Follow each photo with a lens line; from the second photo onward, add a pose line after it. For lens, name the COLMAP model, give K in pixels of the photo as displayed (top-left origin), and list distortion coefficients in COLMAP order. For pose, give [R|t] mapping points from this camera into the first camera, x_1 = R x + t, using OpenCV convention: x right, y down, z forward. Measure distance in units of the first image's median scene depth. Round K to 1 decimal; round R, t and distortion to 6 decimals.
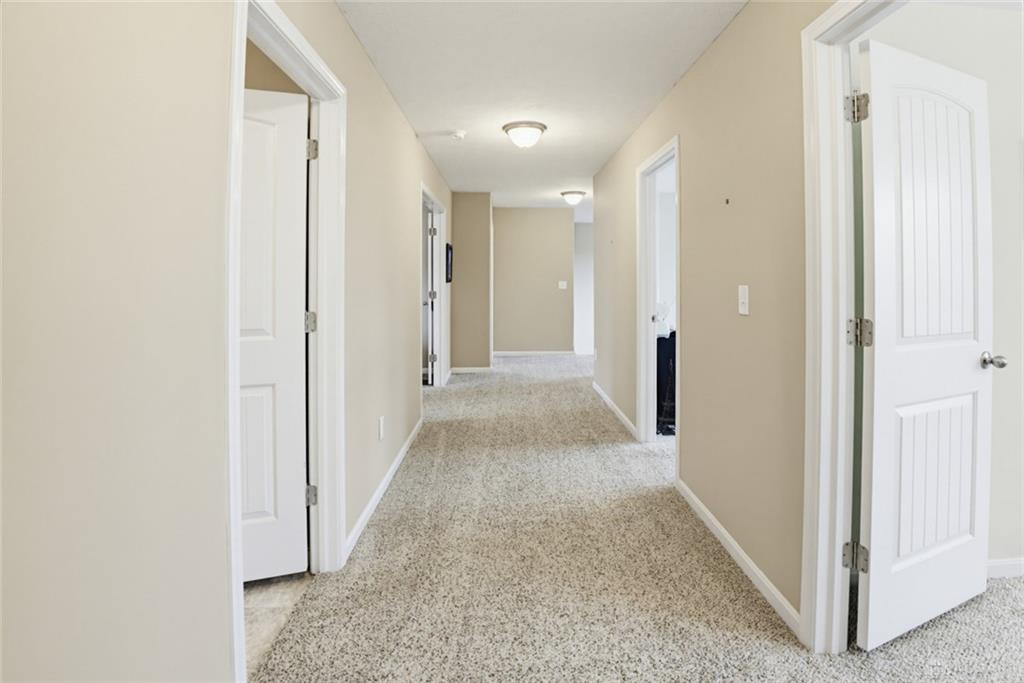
lens RADIAL K [[491.4, 0, 512.6], [0, 491.4, 293.4], [0, 0, 1]] dist [-0.043040, 0.001558]
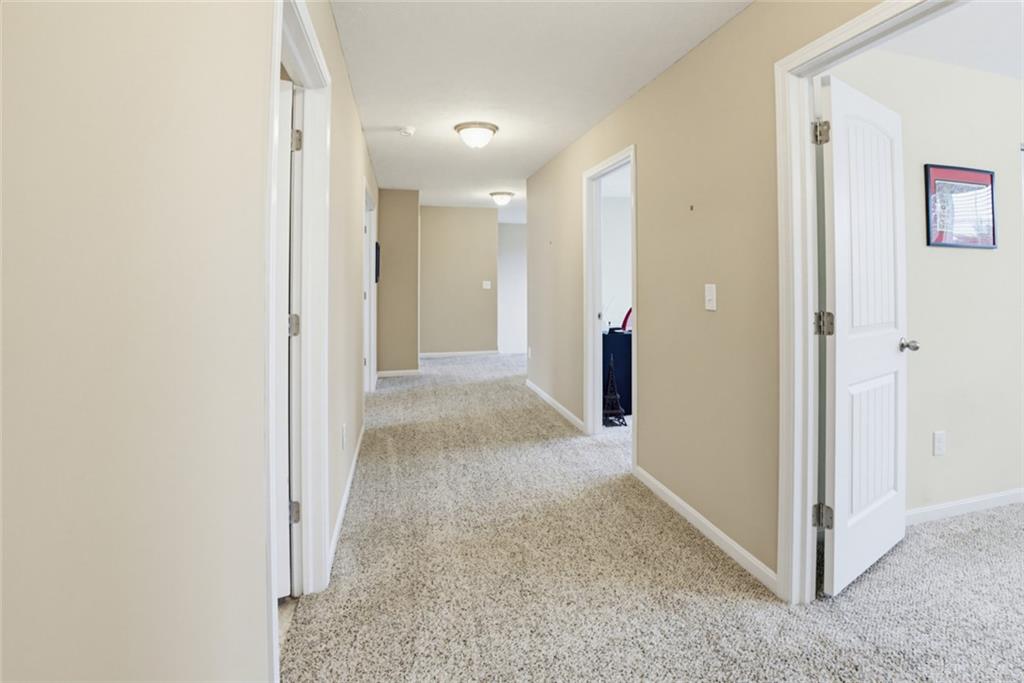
lens RADIAL K [[496.5, 0, 512.0], [0, 496.5, 288.1], [0, 0, 1]] dist [-0.042837, 0.000775]
pose [[0.977629, -0.005373, 0.210266, -0.207699], [0.007662, 0.999920, -0.010076, 0.000732], [-0.210195, 0.011461, 0.977592, -0.005274]]
